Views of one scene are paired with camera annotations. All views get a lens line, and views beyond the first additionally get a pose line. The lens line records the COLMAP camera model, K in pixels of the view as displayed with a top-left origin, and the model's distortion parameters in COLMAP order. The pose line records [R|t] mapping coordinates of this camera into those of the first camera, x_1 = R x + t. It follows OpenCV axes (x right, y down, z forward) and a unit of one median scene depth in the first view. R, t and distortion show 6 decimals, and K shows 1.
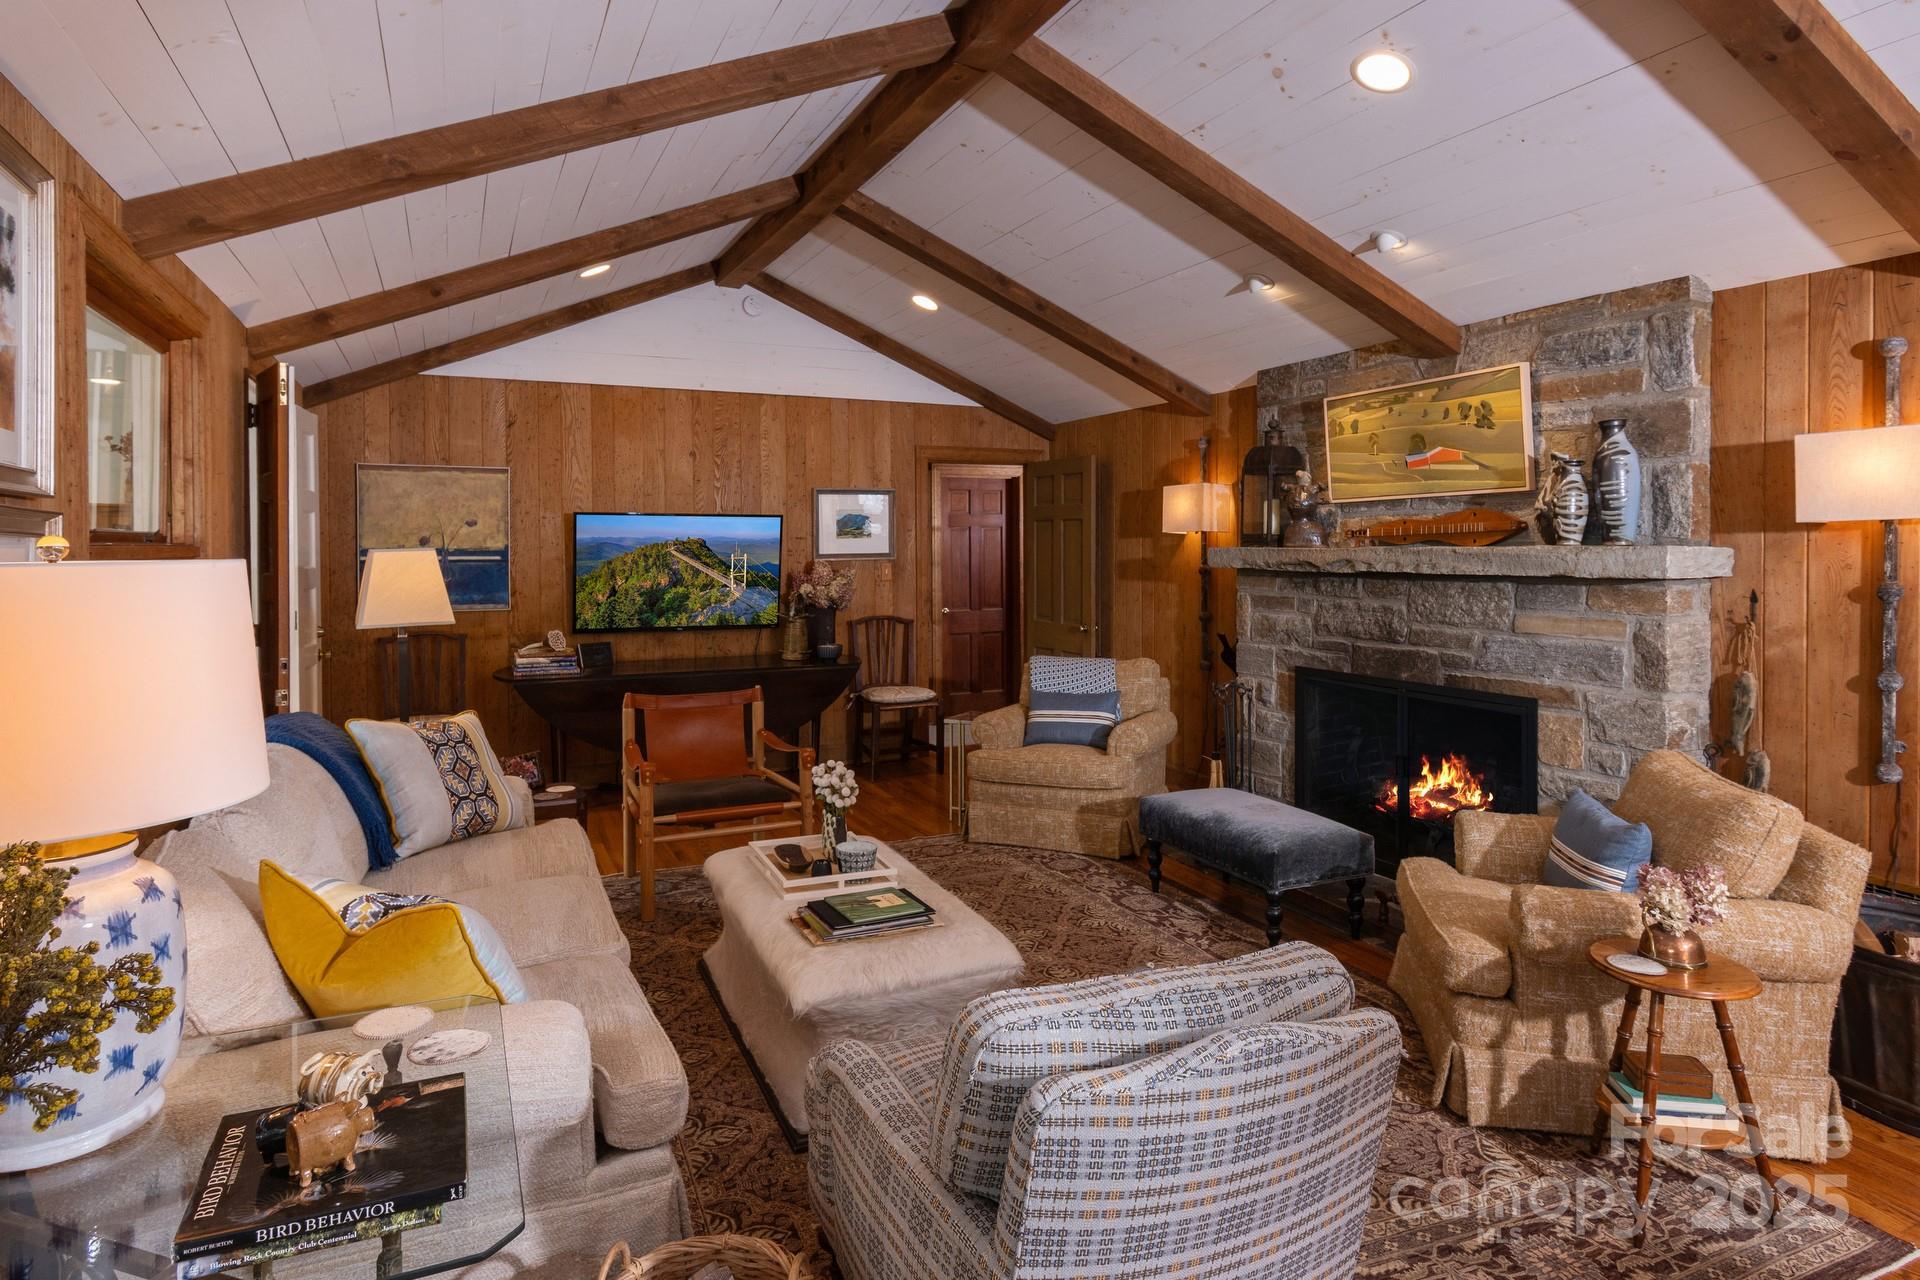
lens RADIAL K [[1062.0, 0, 959.6], [0, 1062.0, 555.6], [0, 0, 1]] dist [0.002958, 0.000843]
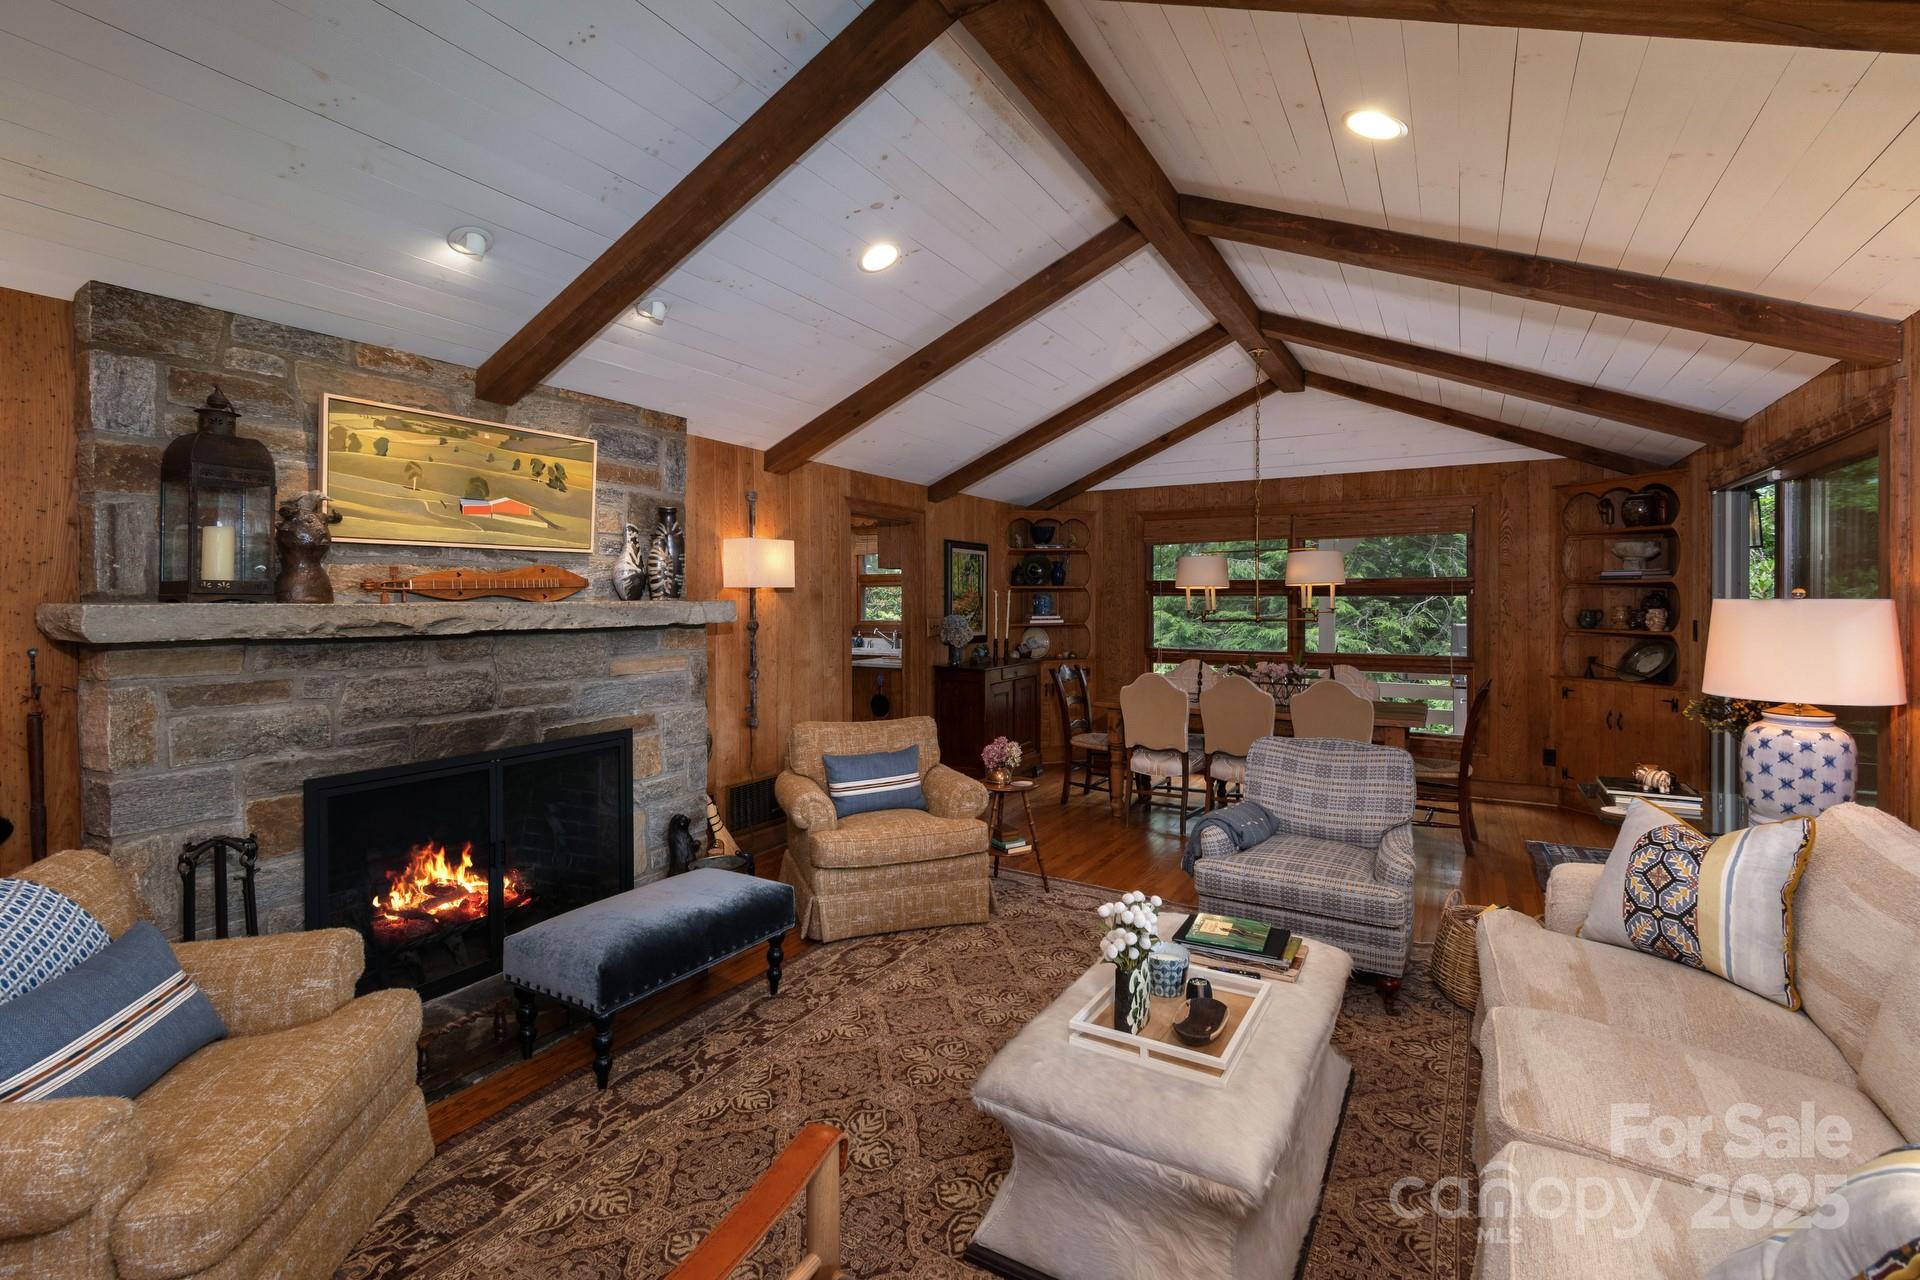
lens RADIAL K [[864.9, 0, 953.9], [0, 864.9, 606.4], [0, 0, 1]] dist [0.001244, -0.000082]
pose [[-0.560923, -0.001535, 0.827866, -0.428722], [0.011470, 0.999888, 0.009625, -0.007640], [-0.827788, 0.014894, -0.560843, 1.136132]]
